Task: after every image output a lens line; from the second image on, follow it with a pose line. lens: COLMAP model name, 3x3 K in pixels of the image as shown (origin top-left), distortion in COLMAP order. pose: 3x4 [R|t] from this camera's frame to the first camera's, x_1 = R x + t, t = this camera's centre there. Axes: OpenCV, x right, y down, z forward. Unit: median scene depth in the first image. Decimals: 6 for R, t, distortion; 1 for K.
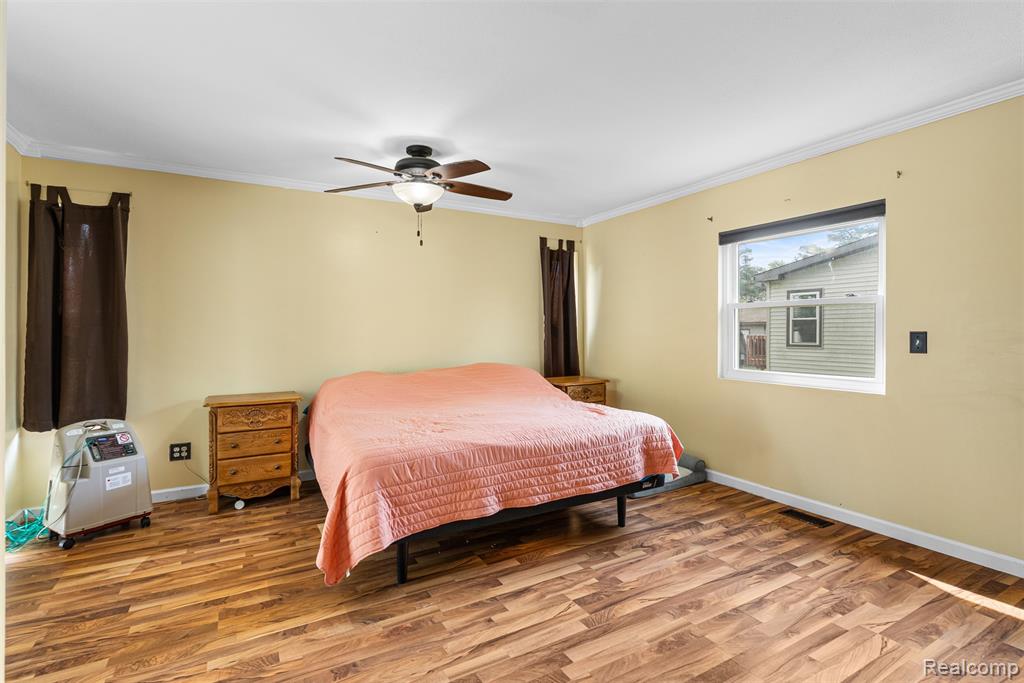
lens RADIAL K [[495.8, 0, 510.2], [0, 495.8, 333.1], [0, 0, 1]] dist [0.001005, -0.001502]
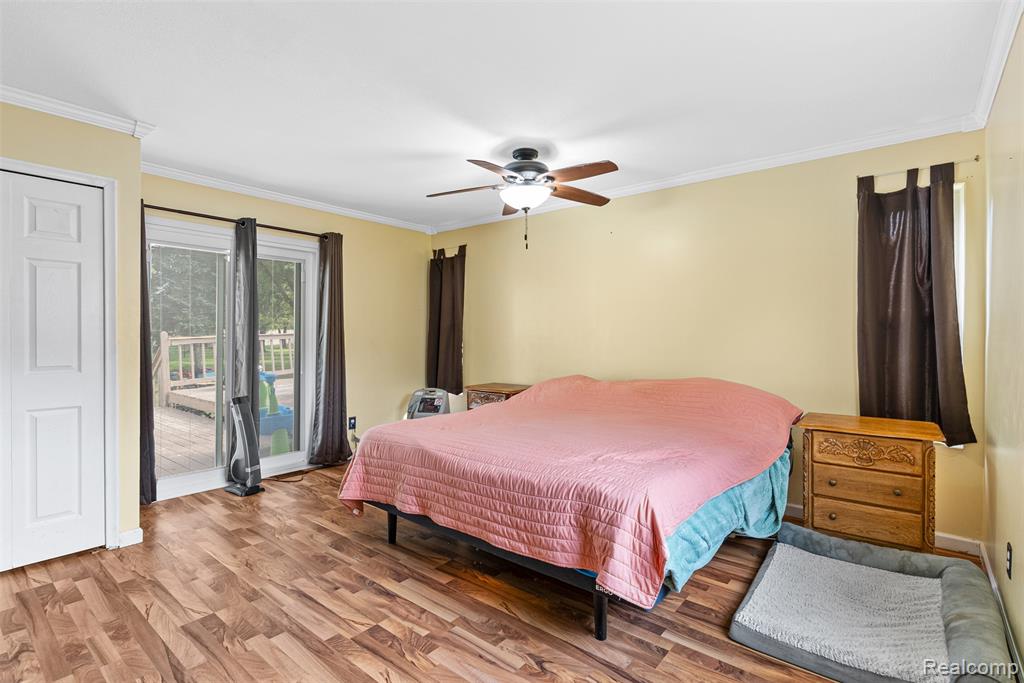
lens RADIAL K [[495.8, 0, 512.5], [0, 495.8, 338.9], [0, 0, 1]] dist [0.001005, -0.001502]
pose [[0.342066, 0.010745, -0.939614, 0.895795], [-0.007153, 0.999935, 0.008830, -0.005833], [0.939649, 0.003701, 0.342121, 0.760972]]
